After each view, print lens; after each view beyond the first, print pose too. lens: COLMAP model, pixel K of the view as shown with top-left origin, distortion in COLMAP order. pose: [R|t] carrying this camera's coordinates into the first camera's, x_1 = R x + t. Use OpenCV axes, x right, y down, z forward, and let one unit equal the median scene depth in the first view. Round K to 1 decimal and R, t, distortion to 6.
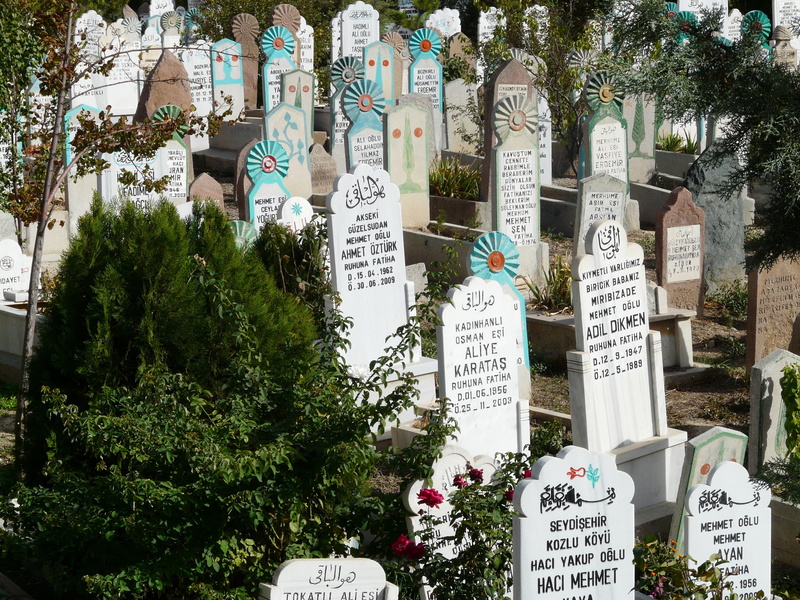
lens RADIAL K [[3530.4, 0, 400.2], [0, 3530.4, 299.8], [0, 0, 1]] dist [-0.169523, 0.000000]
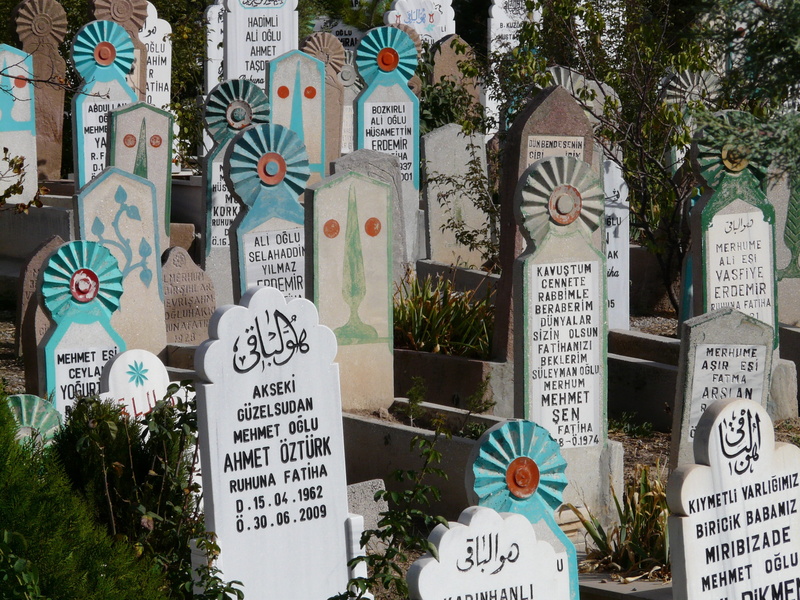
lens RADIAL K [[3530.4, 0, 399.8], [0, 3530.4, 300.3], [0, 0, 1]] dist [-0.169523, 0.000000]
pose [[0.999801, 0.005025, -0.019323, 0.019171], [-0.006475, 0.997106, -0.075747, 0.002645], [0.018887, 0.075857, 0.996940, 0.483042]]
